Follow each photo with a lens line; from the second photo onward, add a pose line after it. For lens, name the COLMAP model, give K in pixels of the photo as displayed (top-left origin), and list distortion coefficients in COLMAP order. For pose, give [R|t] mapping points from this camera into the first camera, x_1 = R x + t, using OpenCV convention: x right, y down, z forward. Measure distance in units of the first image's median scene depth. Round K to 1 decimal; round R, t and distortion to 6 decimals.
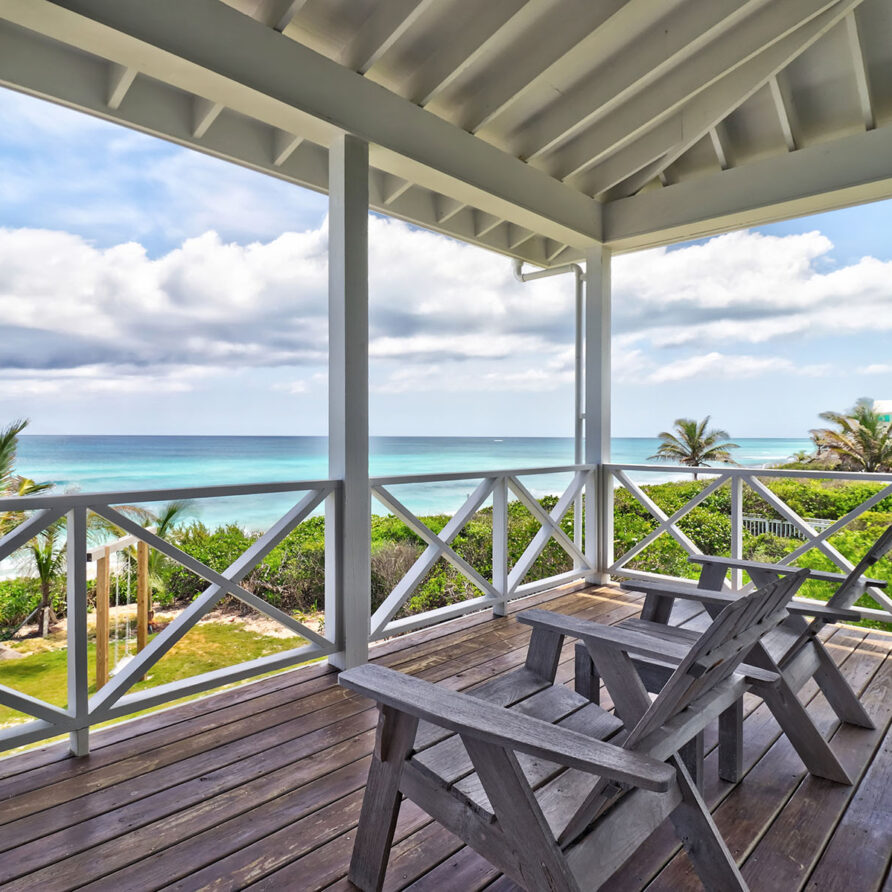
lens RADIAL K [[660.1, 0, 446.4], [0, 660.1, 447.0], [0, 0, 1]] dist [0.009185, 0.001573]
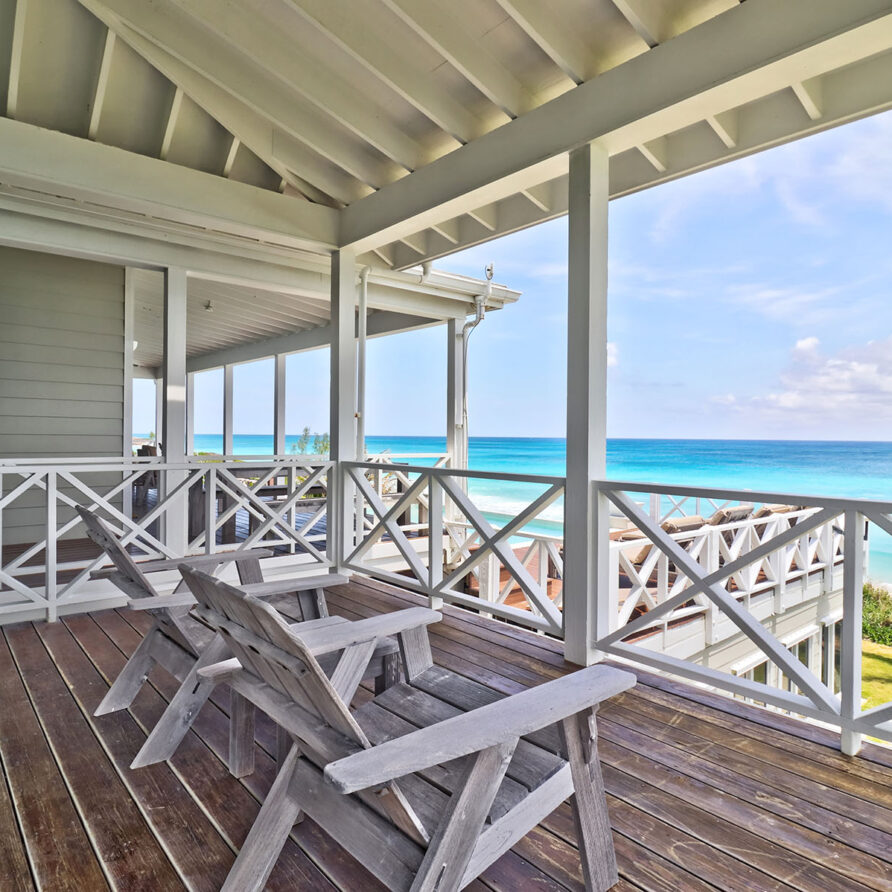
lens RADIAL K [[621.9, 0, 446.4], [0, 621.9, 442.6], [0, 0, 1]] dist [0.009532, -0.000543]
pose [[-0.113060, 0.008624, -0.993551, 0.840641], [-0.029209, 0.999501, 0.011999, -0.013093], [0.993159, 0.030378, -0.112752, 0.896717]]
